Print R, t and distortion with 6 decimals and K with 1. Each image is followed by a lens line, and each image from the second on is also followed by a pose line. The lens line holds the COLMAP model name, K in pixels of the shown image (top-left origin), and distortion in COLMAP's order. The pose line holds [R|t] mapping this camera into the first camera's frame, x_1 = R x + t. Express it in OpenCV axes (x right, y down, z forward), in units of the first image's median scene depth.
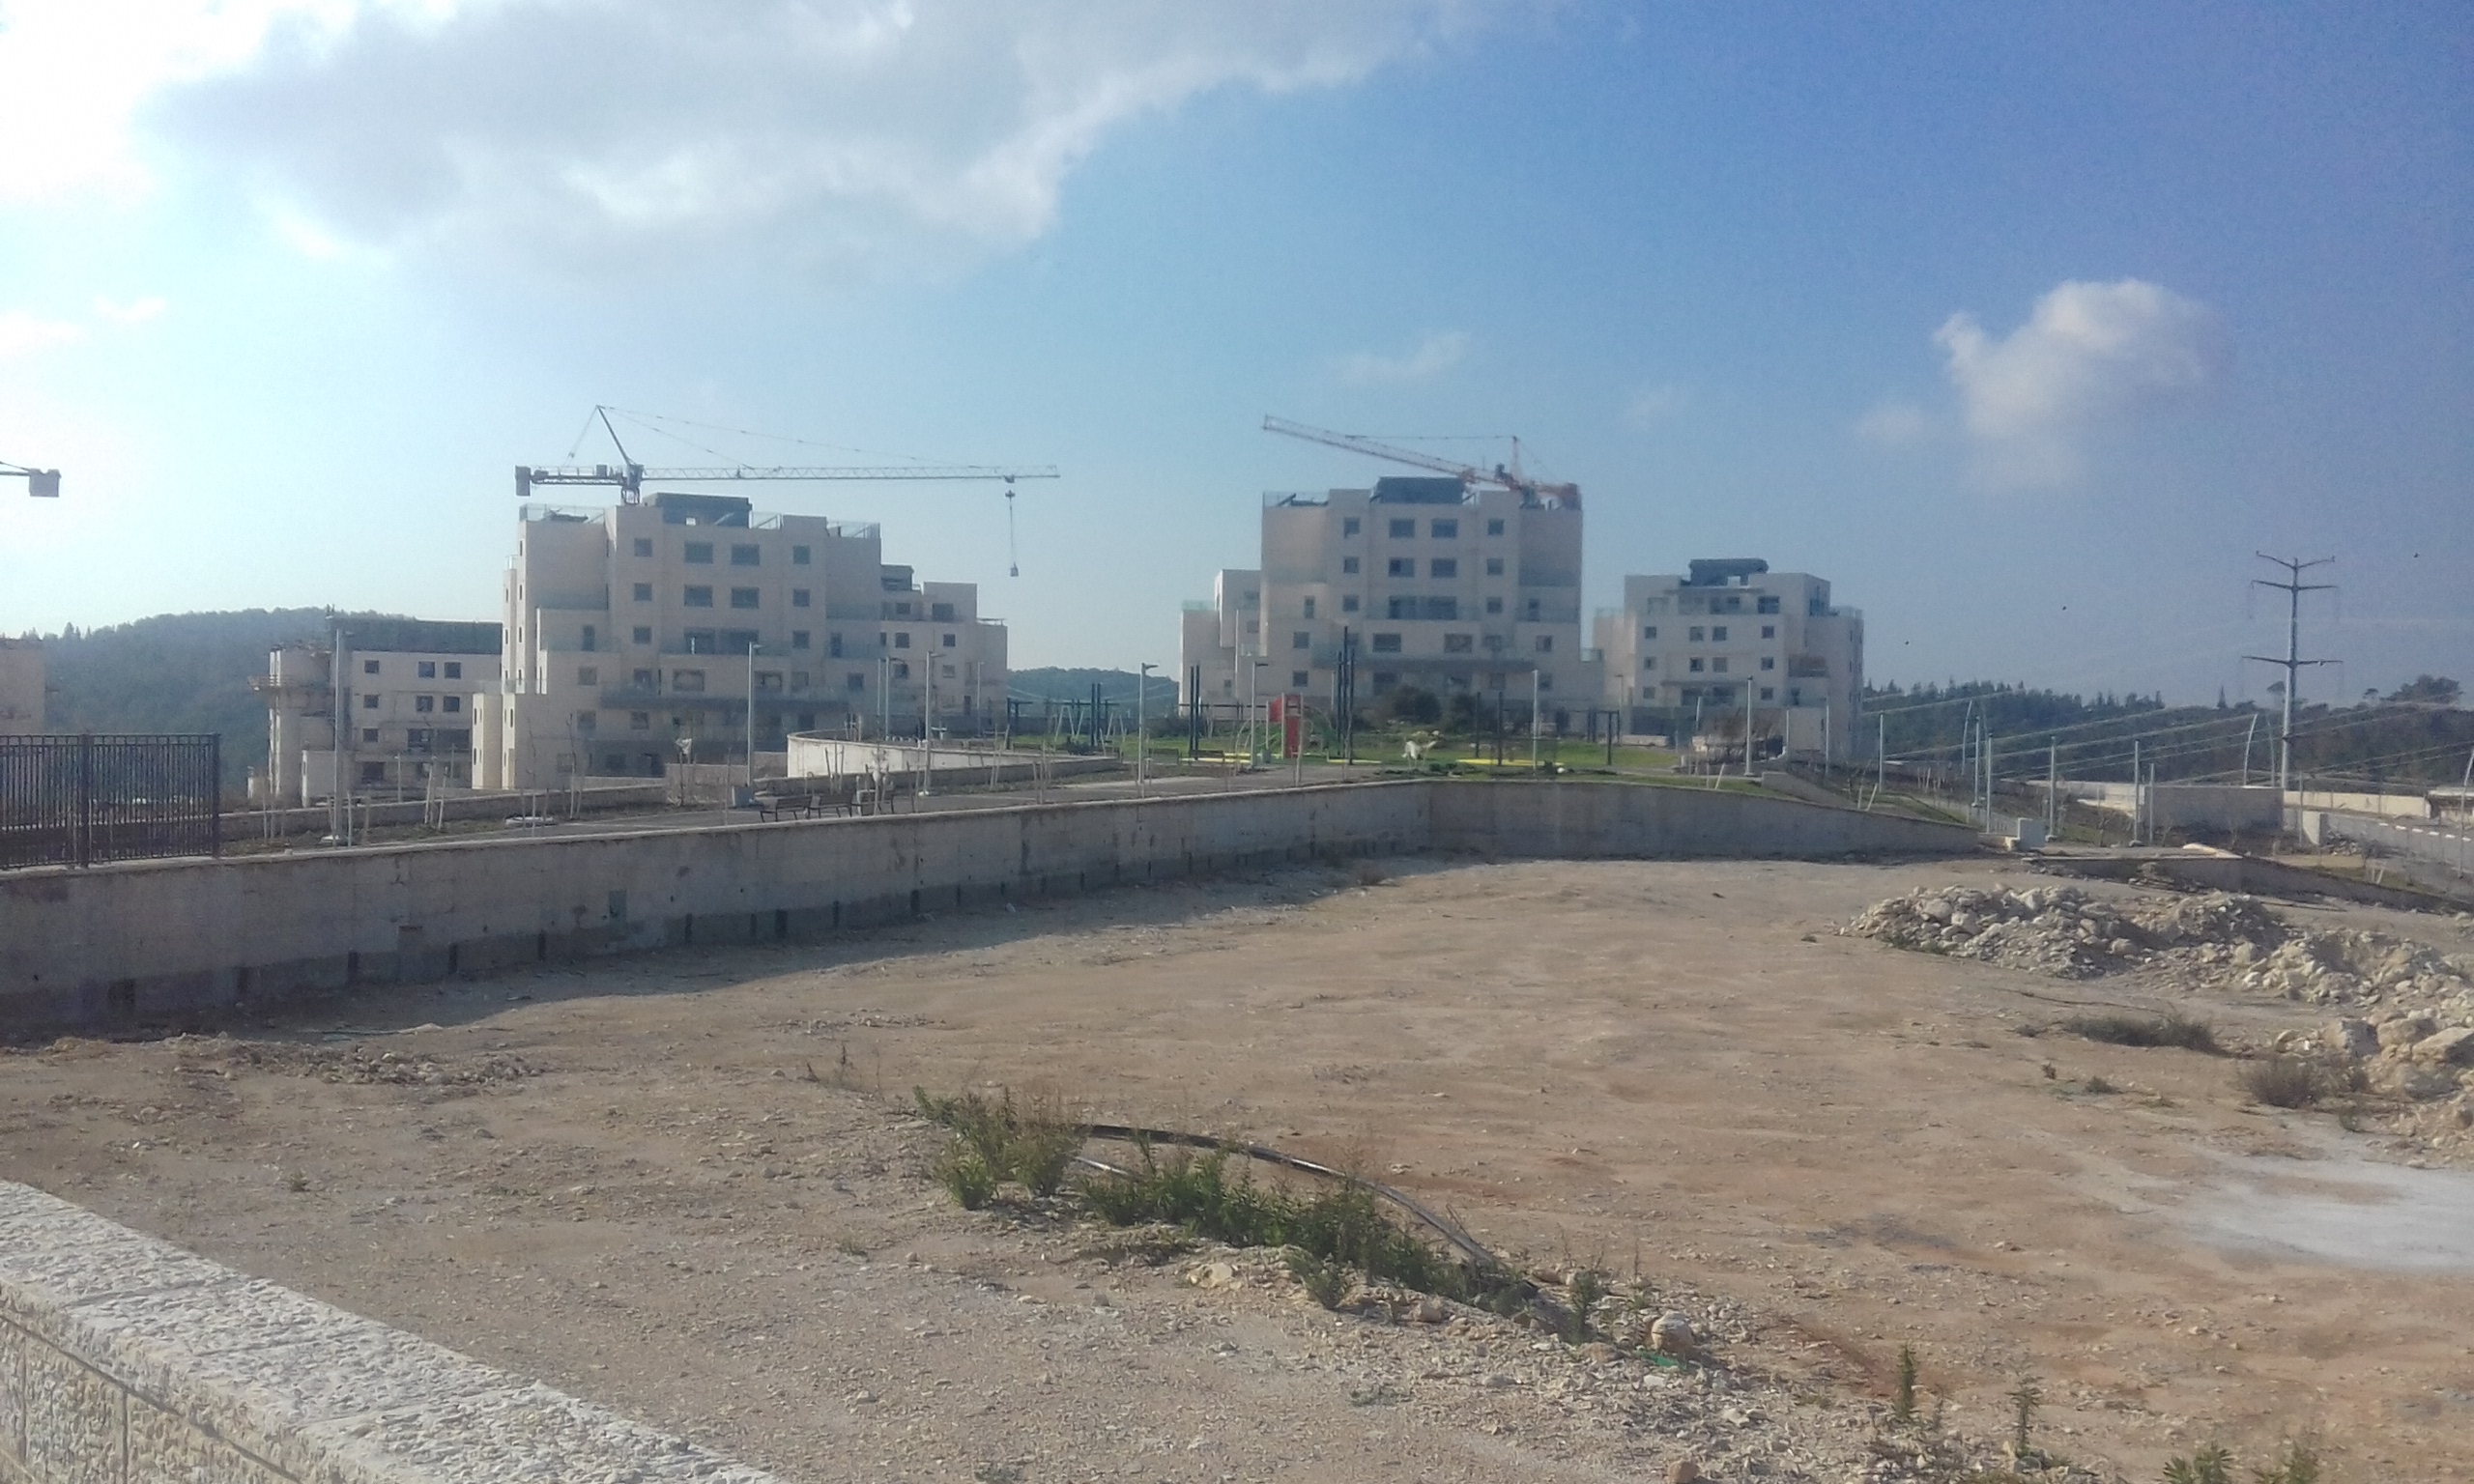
lens RADIAL K [[2295.5, 0, 1234.2], [0, 2295.5, 757.0], [0, 0, 1]] dist [0.101620, -0.212194]
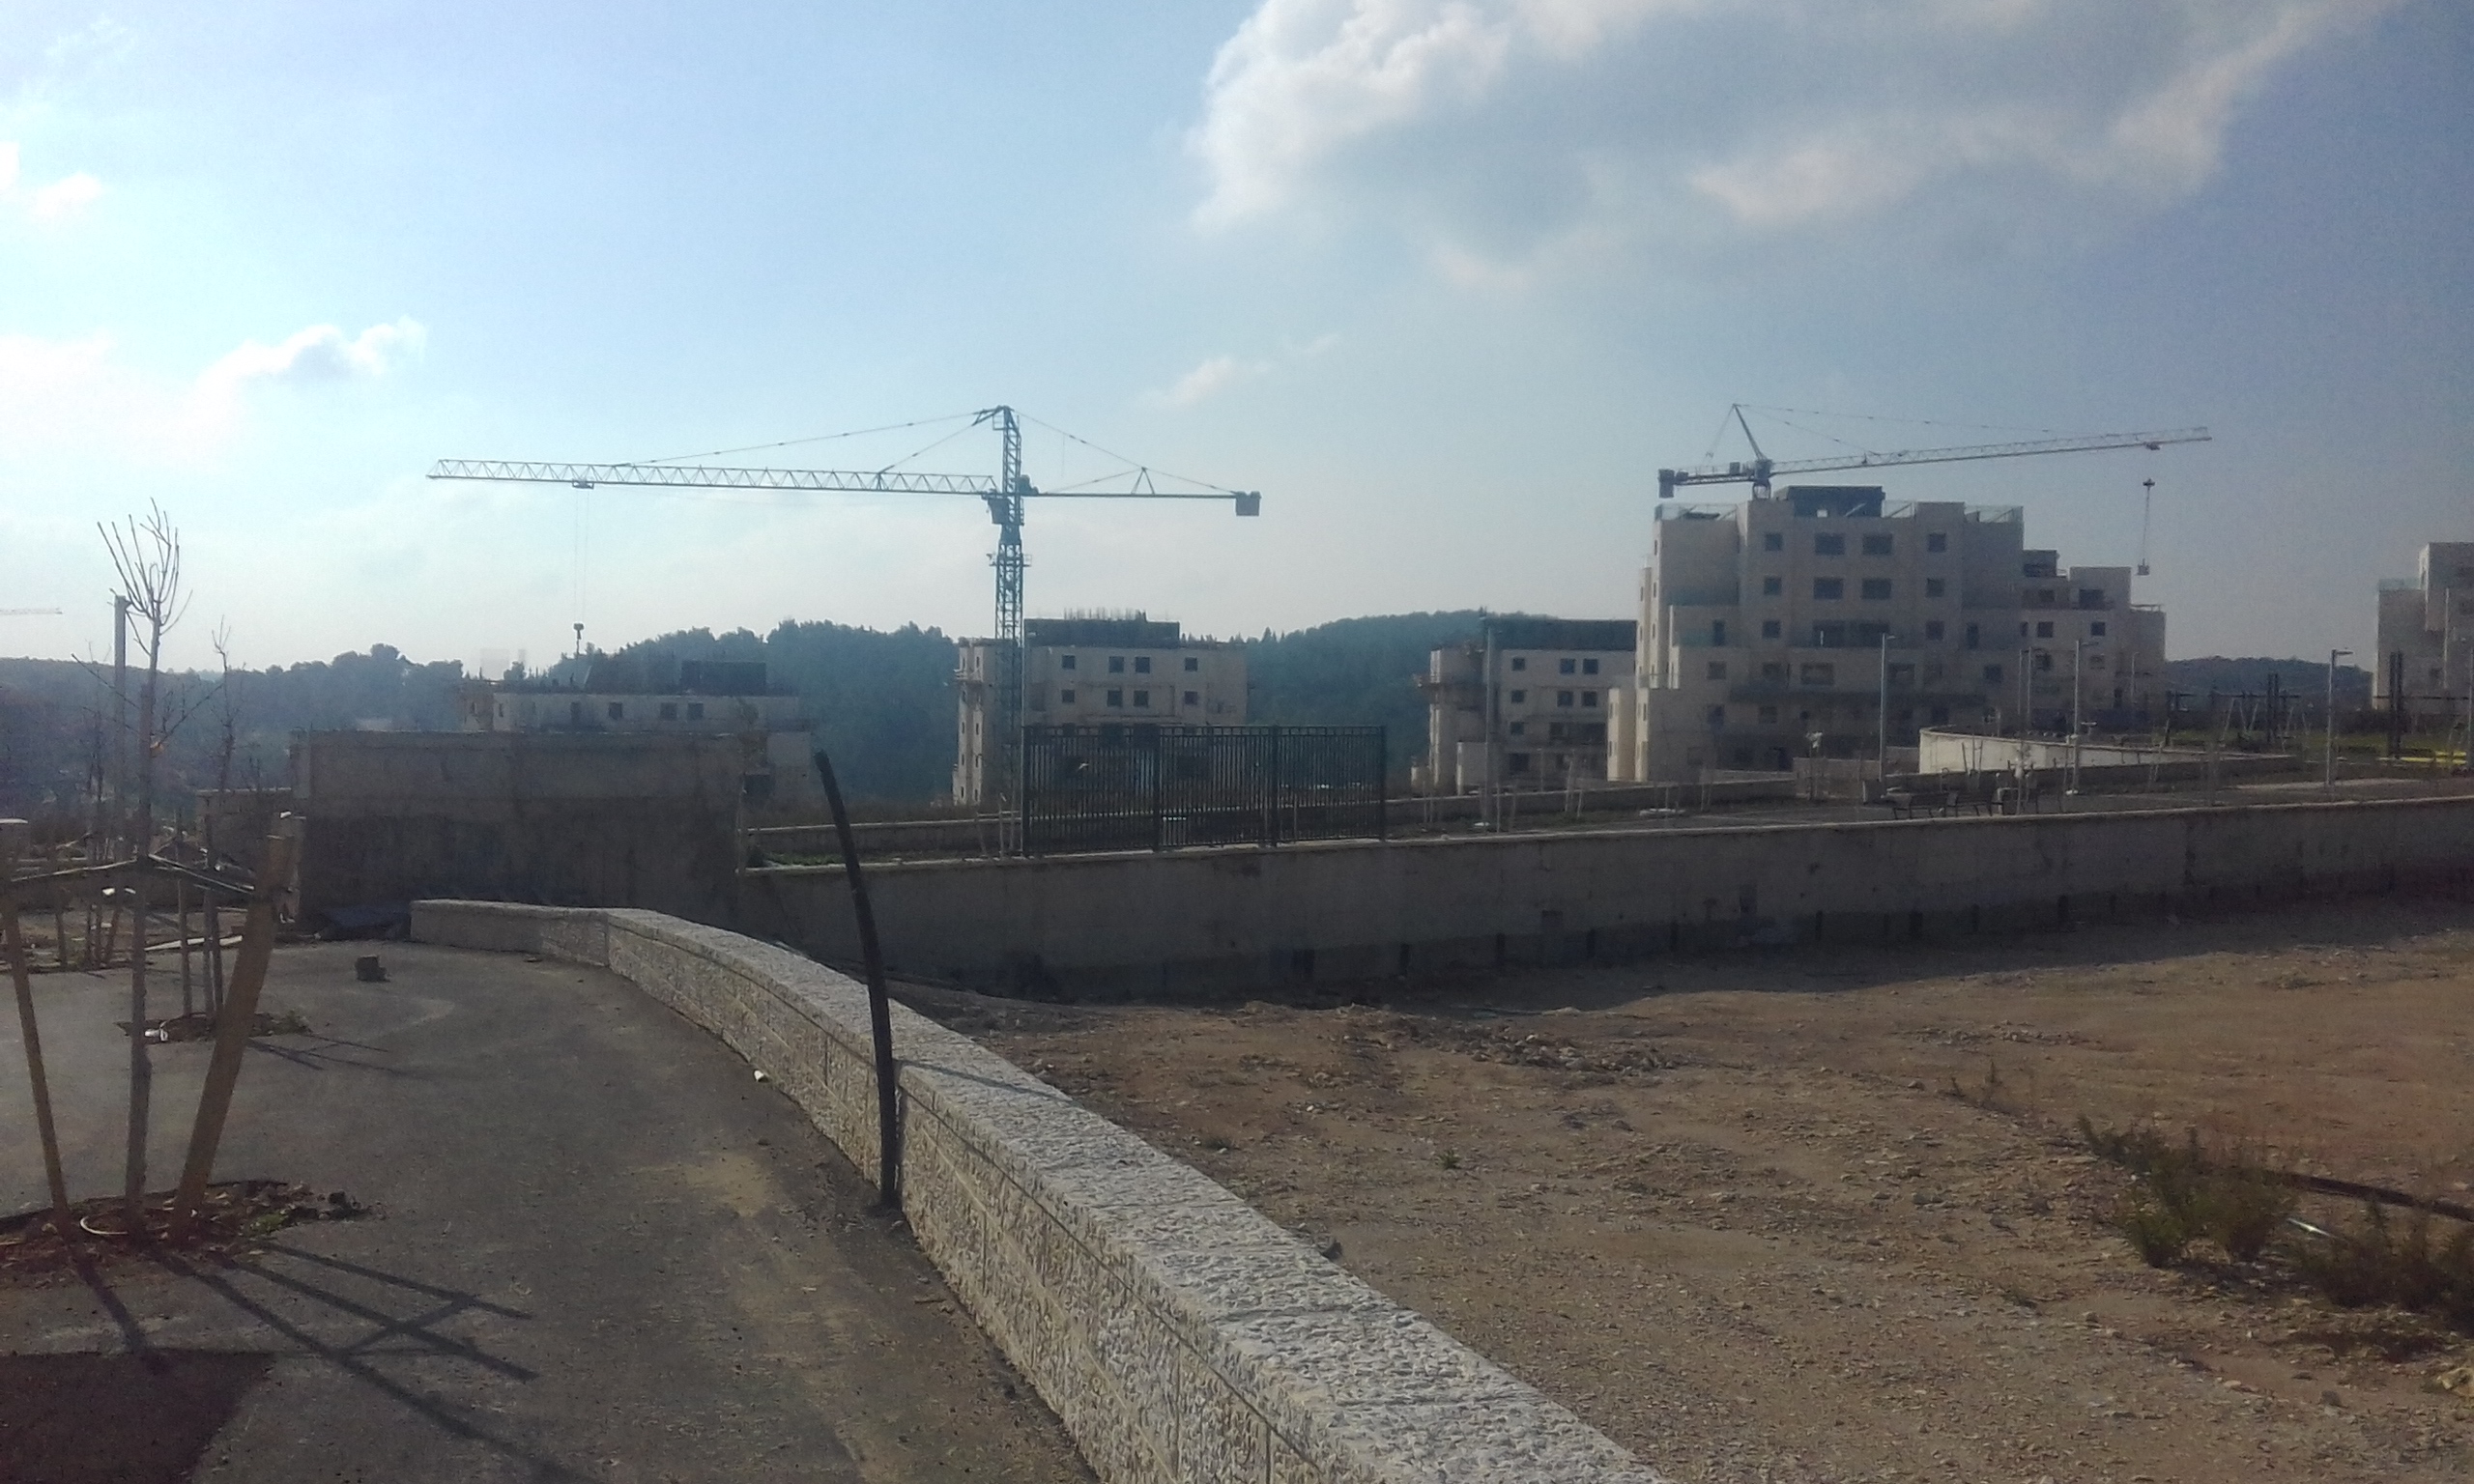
lens RADIAL K [[2299.1, 0, 1245.2], [0, 2299.1, 733.5], [0, 0, 1]] dist [0.110408, -0.240185]
pose [[0.889816, 0.005101, -0.456292, -0.002501], [-0.008609, 0.999947, -0.005609, 0.000094], [0.456239, 0.008919, 0.889813, 0.006482]]
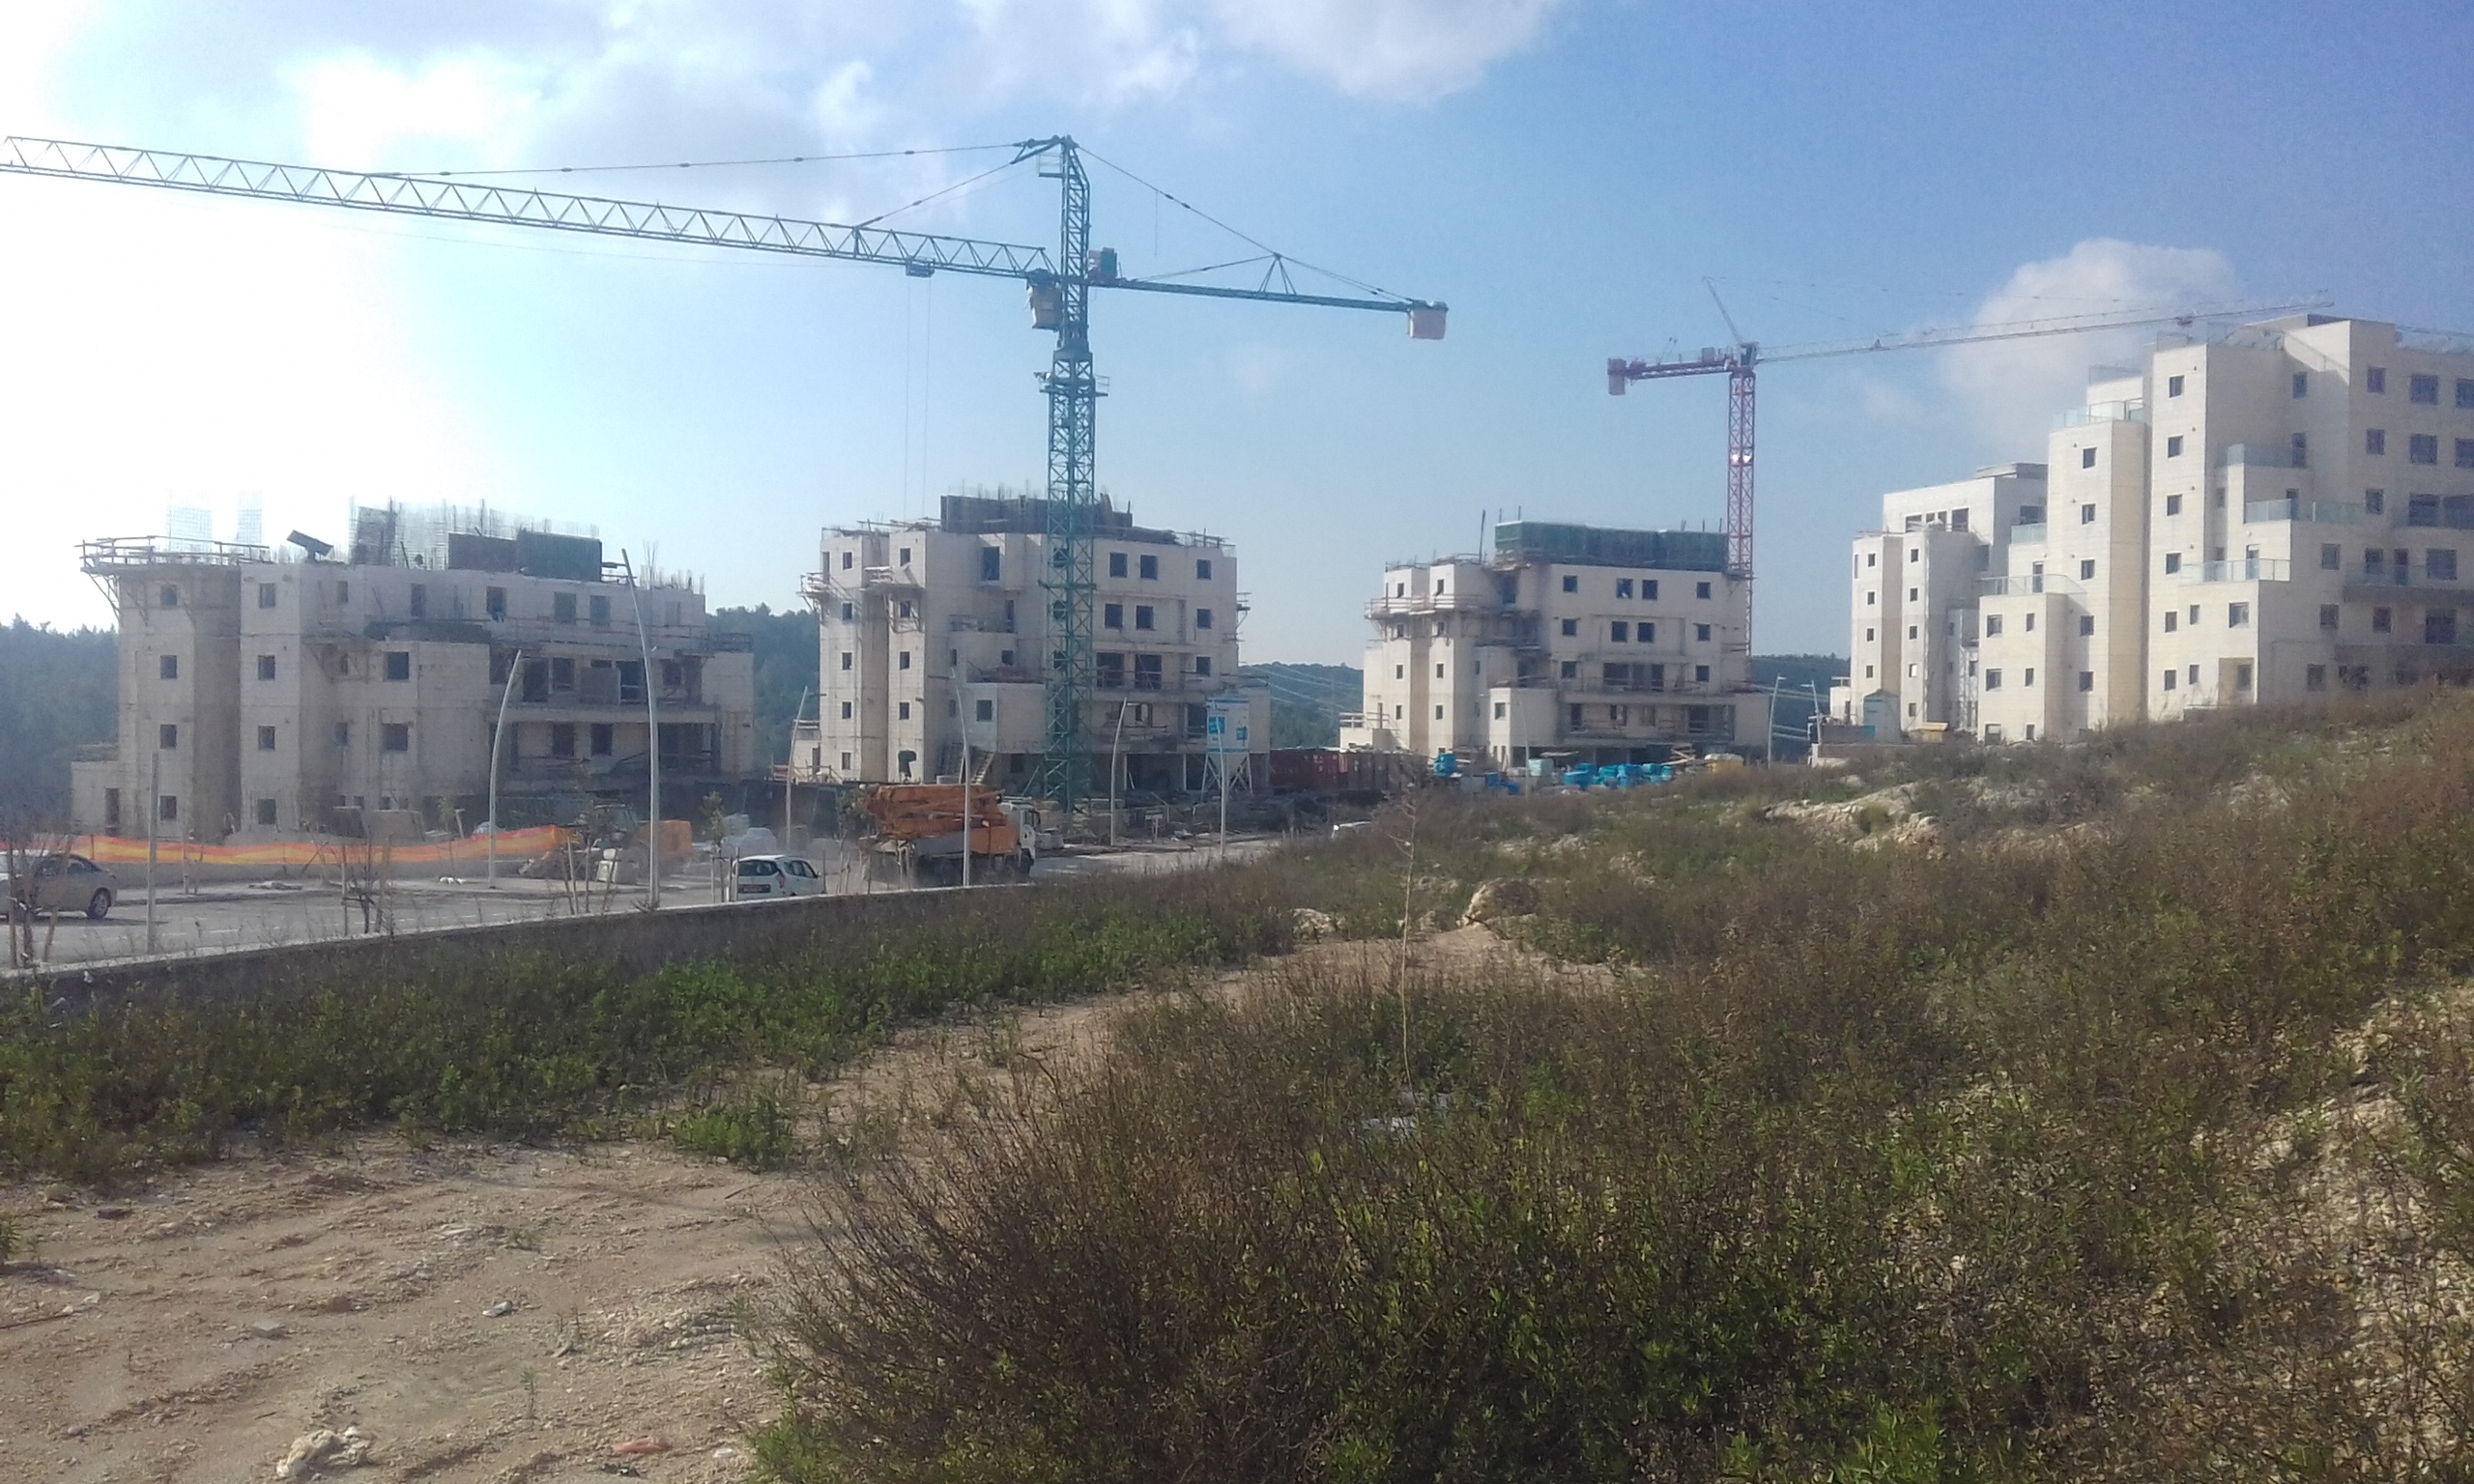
lens RADIAL K [[2174.8, 0, 1237.0], [0, 2174.8, 742.0], [0, 0, 1]] dist [0.109604, -0.186597]
pose [[0.998840, 0.002169, -0.048103, -0.916779], [-0.002440, 0.999982, -0.005572, 0.041594], [0.048090, 0.005683, 0.998827, 0.483697]]
